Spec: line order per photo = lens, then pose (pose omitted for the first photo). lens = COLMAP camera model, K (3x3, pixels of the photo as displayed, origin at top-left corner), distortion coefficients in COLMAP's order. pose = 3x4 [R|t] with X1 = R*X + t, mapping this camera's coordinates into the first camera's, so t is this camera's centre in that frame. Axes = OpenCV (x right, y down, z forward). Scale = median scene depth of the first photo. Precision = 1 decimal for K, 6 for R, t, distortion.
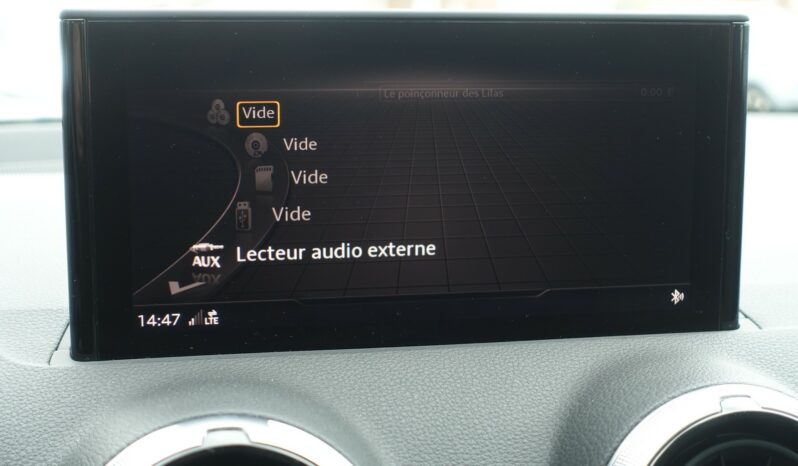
lens RADIAL K [[1292.8, 0, 399.0], [0, 1292.8, 233.0], [0, 0, 1]] dist [-0.024273, -0.074586]
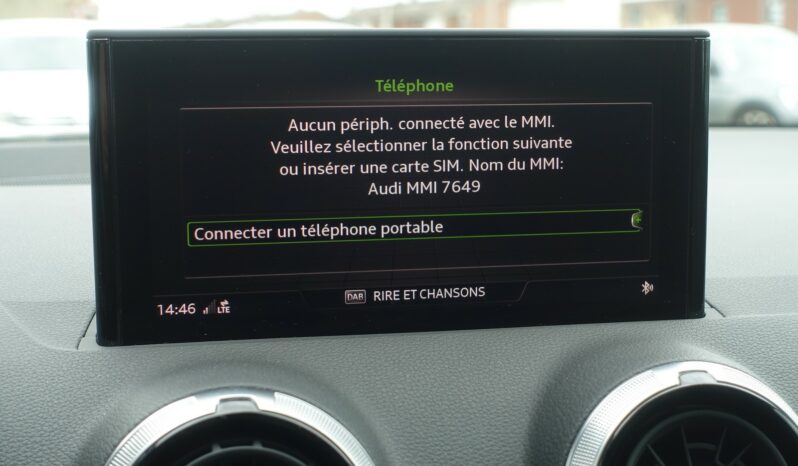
lens RADIAL K [[1291.5, 0, 399.0], [0, 1291.5, 233.0], [0, 0, 1]] dist [0.003856, -0.051033]
pose [[0.999951, -0.006356, -0.007568, 0.015030], [0.006224, 0.999831, -0.017301, 0.023561], [0.007677, 0.017253, 0.999822, -0.114426]]
